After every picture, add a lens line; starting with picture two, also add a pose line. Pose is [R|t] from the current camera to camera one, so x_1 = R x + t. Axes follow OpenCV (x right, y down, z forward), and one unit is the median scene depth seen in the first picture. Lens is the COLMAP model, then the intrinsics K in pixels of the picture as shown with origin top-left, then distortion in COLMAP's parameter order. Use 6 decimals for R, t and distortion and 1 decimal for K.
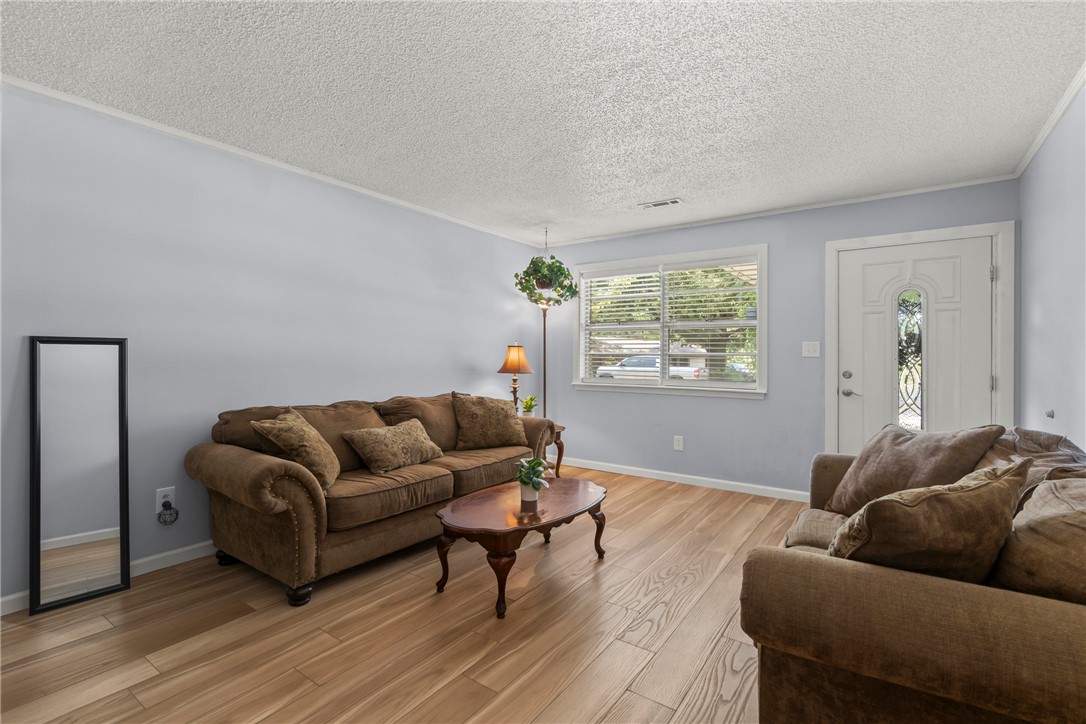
lens RADIAL K [[497.7, 0, 531.3], [0, 497.7, 357.8], [0, 0, 1]] dist [0.000652, 0.000901]
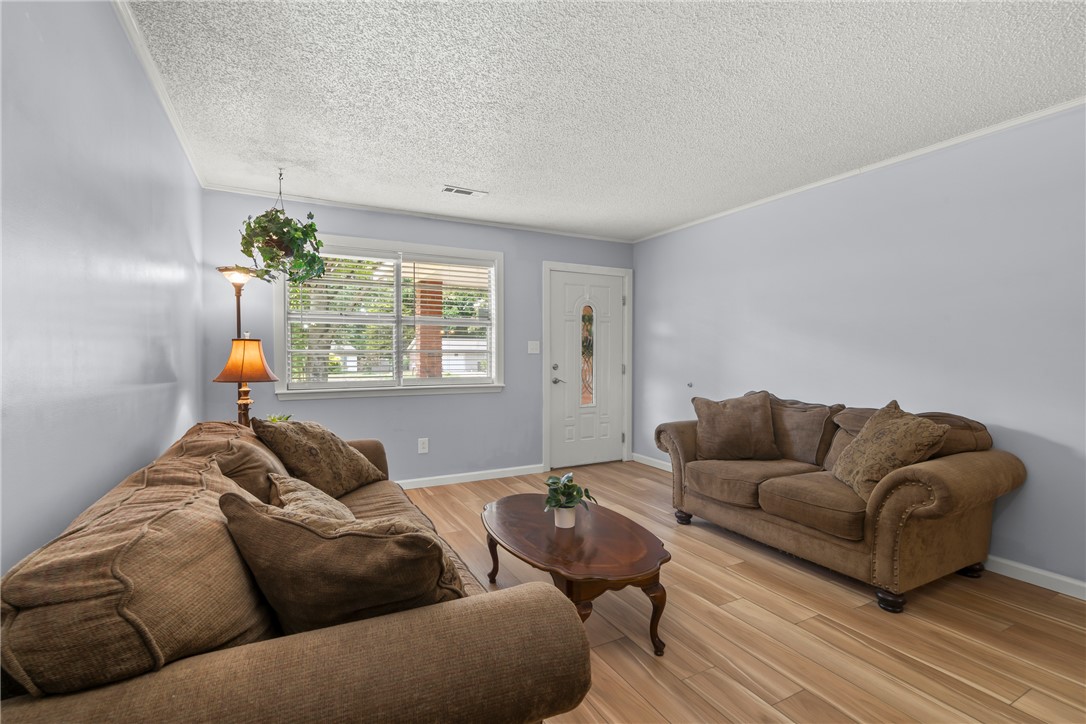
lens RADIAL K [[497.7, 0, 531.7], [0, 497.7, 363.6], [0, 0, 1]] dist [0.000652, 0.000901]
pose [[0.447487, -0.025206, 0.893935, -0.508858], [0.007435, 0.999673, 0.024466, -0.006713], [-0.894260, -0.004302, 0.447528, 0.443503]]
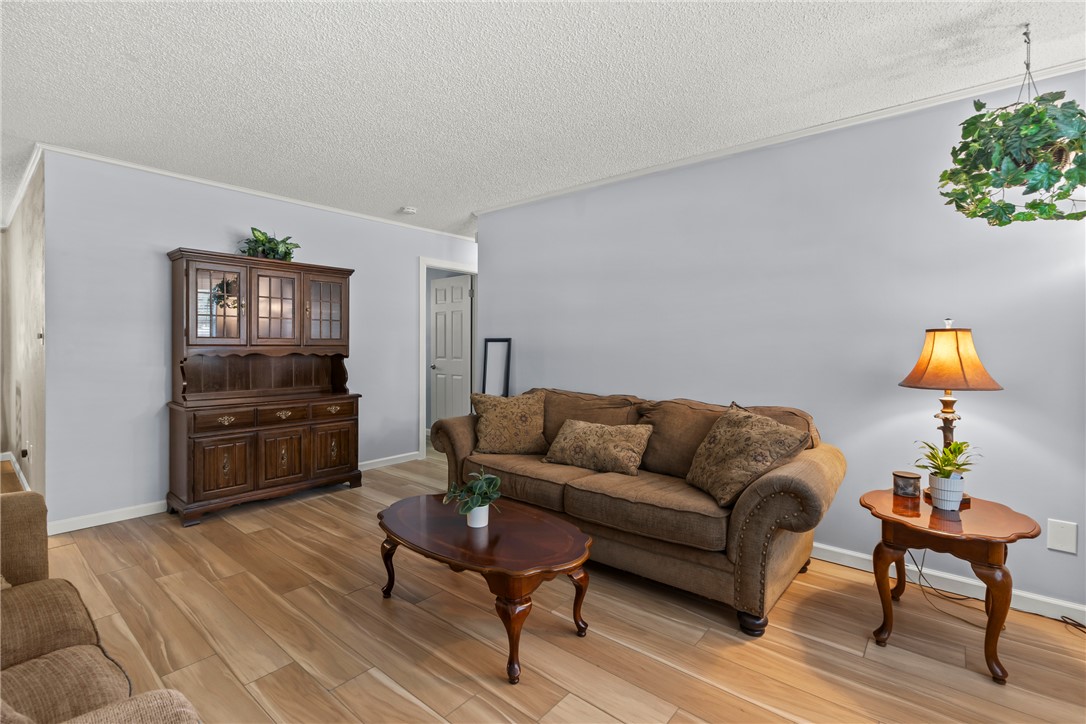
lens RADIAL K [[497.7, 0, 541.3], [0, 497.7, 353.2], [0, 0, 1]] dist [0.000652, 0.000901]
pose [[-0.065650, 0.006855, -0.997819, 0.524511], [-0.010907, 0.999912, 0.007587, -0.001301], [0.997783, 0.011381, -0.065570, 0.757947]]
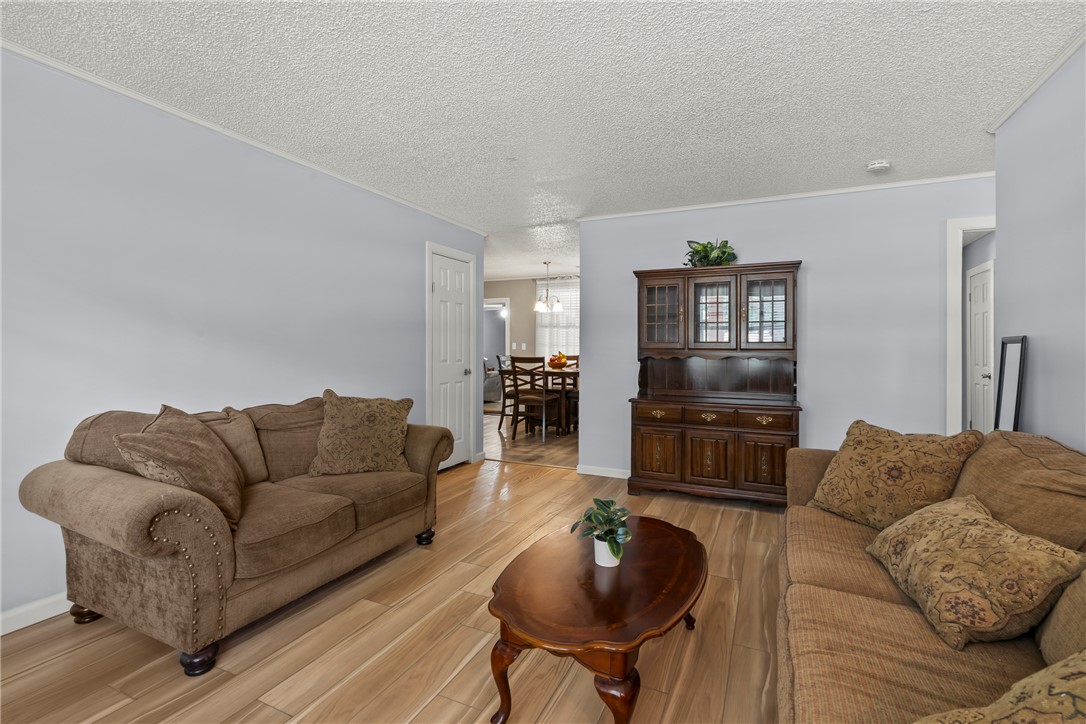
lens RADIAL K [[497.7, 0, 534.4], [0, 497.7, 352.0], [0, 0, 1]] dist [0.000652, 0.000901]
pose [[-0.982418, -0.010144, -0.186420, 0.145110], [-0.012563, 0.999851, 0.011799, -0.004883], [0.186272, 0.013933, -0.982399, 1.079087]]
